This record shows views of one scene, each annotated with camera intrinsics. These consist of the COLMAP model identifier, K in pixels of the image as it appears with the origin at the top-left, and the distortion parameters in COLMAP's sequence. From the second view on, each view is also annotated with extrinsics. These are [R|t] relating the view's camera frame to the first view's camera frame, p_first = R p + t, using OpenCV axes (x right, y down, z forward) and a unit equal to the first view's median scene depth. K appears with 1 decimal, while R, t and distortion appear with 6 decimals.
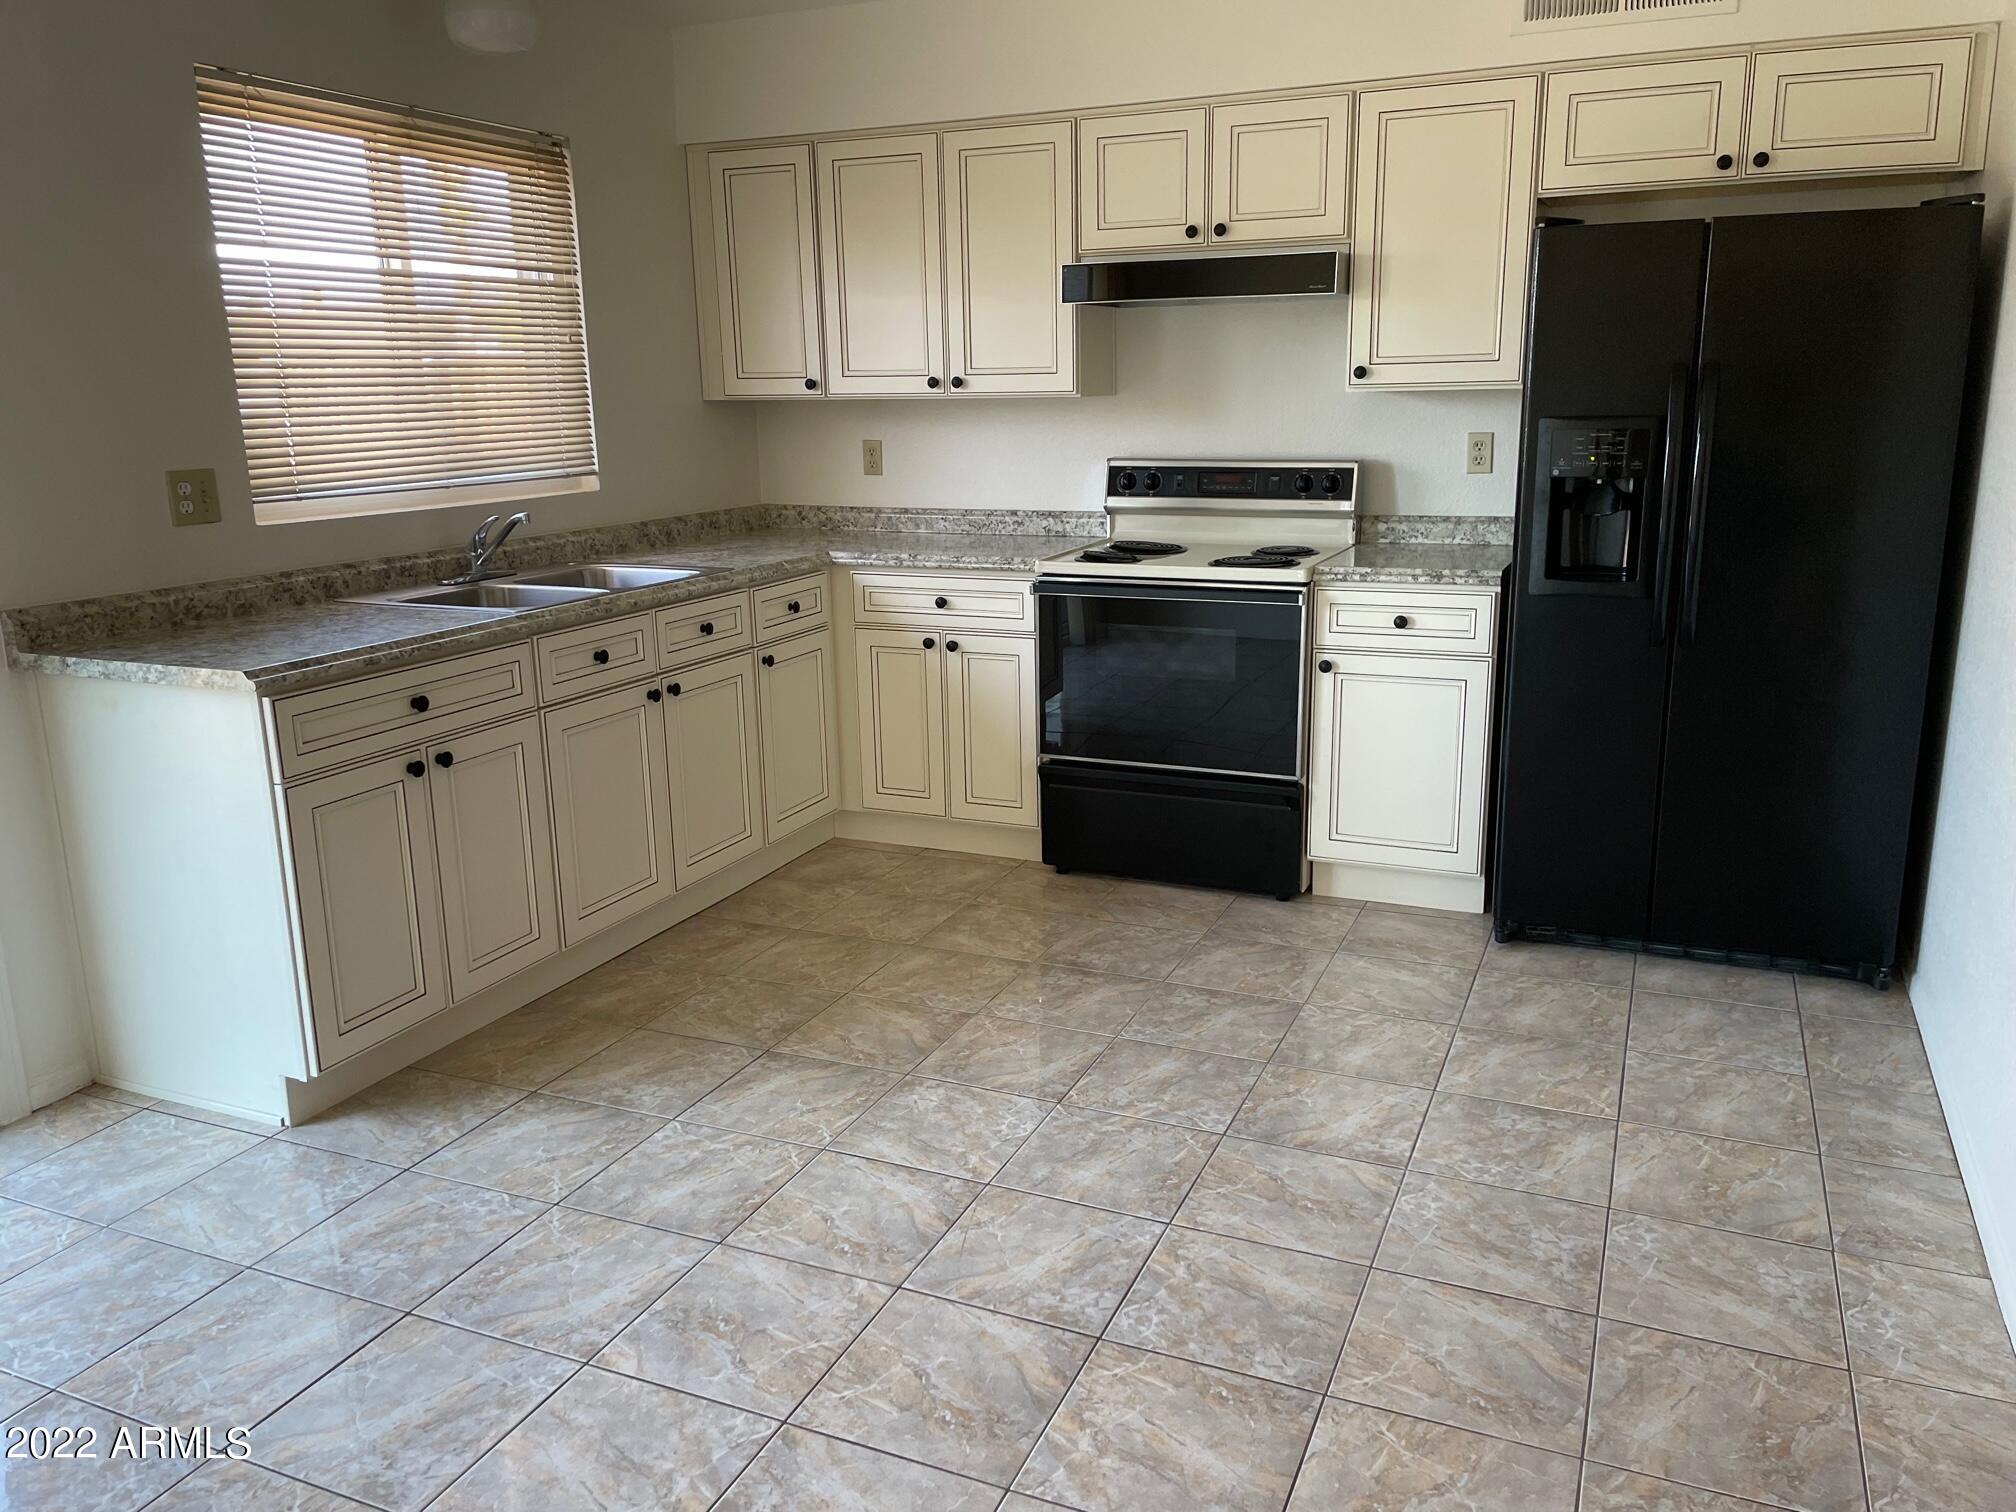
lens RADIAL K [[1526.3, 0, 1010.4], [0, 1526.3, 768.0], [0, 0, 1]] dist [0.085270, -0.102346]
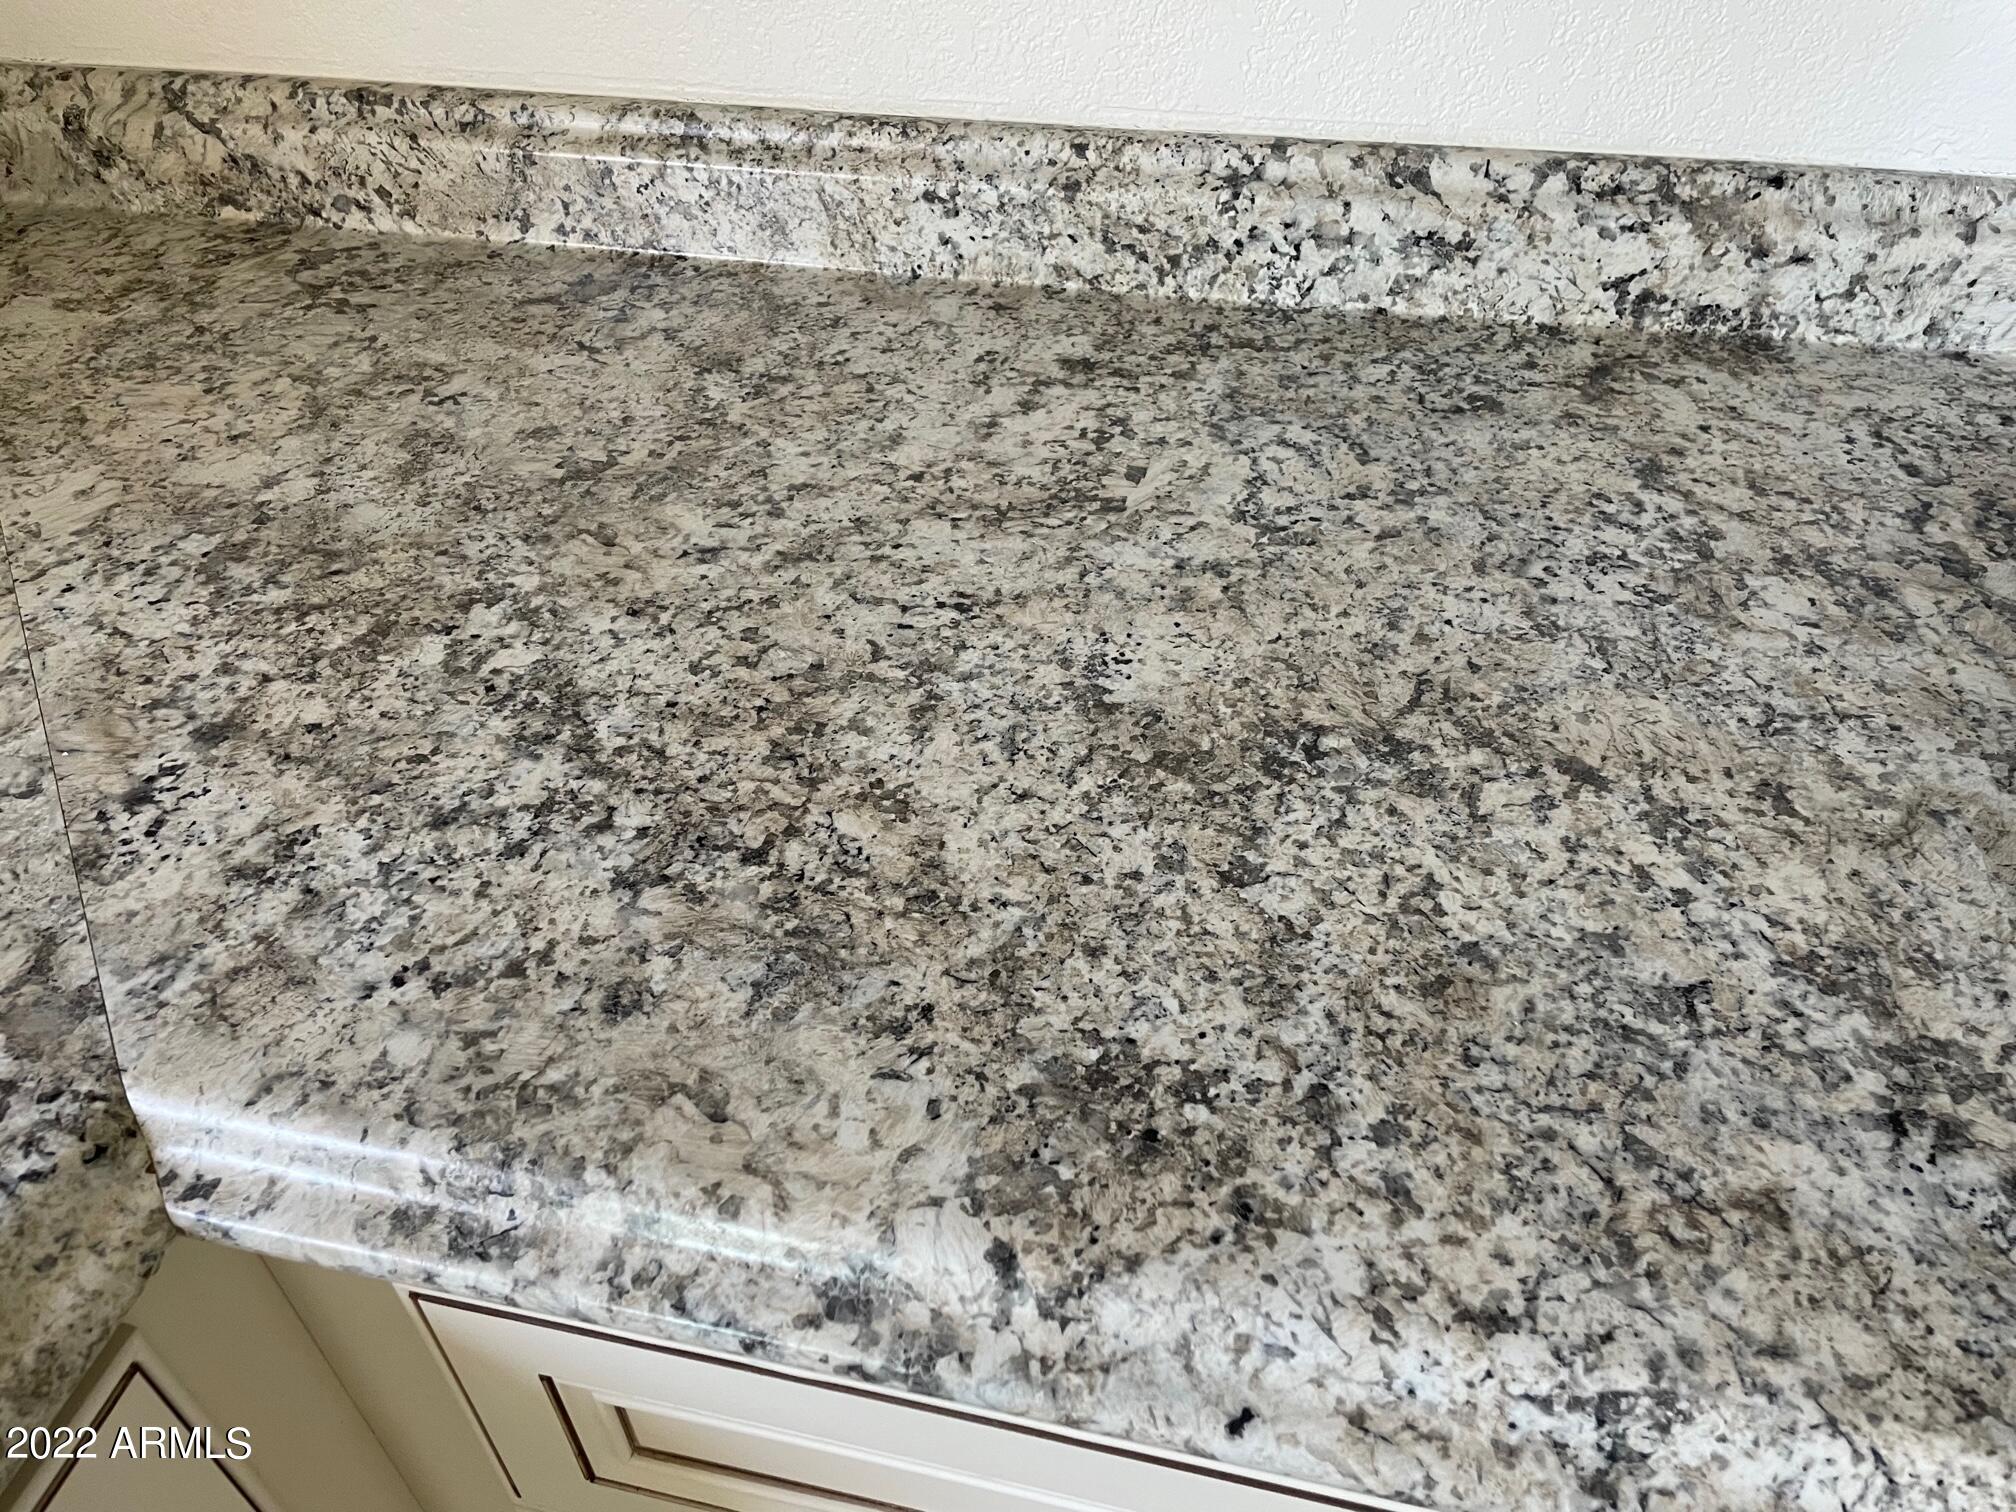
lens RADIAL K [[1526.3, 0, 1010.4], [0, 1526.3, 777.0], [0, 0, 1]] dist [0.085270, -0.102346]
pose [[0.984368, -0.119280, 0.129581, -0.075294], [0.047718, 0.888851, 0.455704, -0.210966], [-0.169535, -0.442398, 0.880649, 0.947977]]
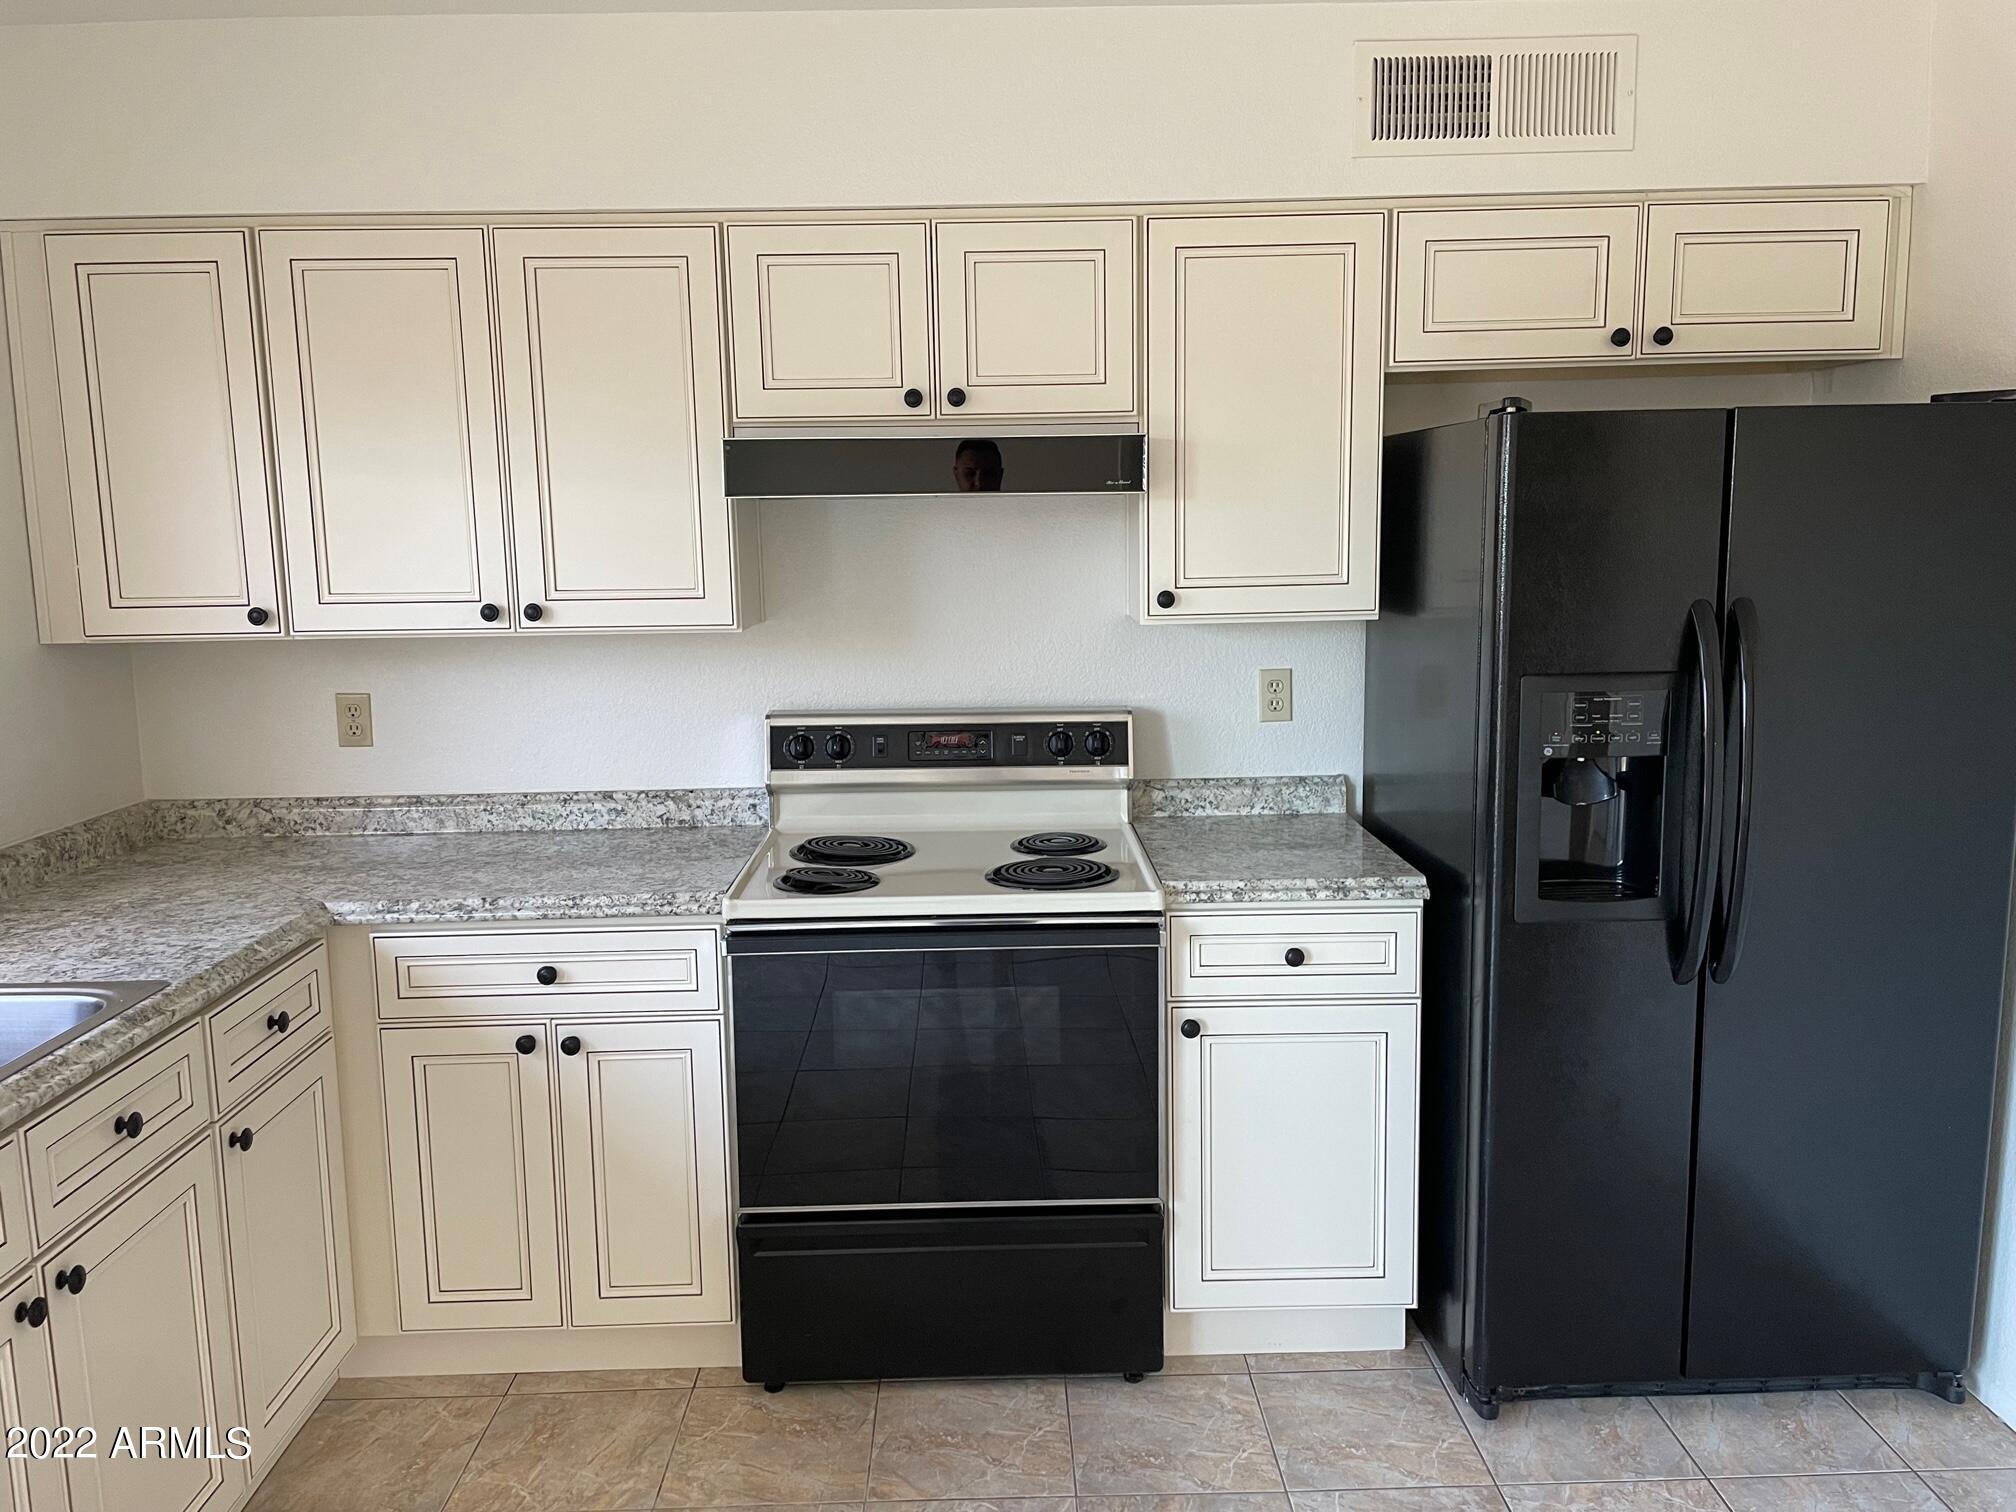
lens RADIAL K [[1526.3, 0, 1001.8], [0, 1526.3, 746.1], [0, 0, 1]] dist [0.085270, -0.102346]
pose [[0.910811, -0.058354, 0.408678, -0.125998], [0.103202, 0.990712, -0.088543, -0.127122], [-0.399715, 0.122823, 0.908373, 0.374943]]
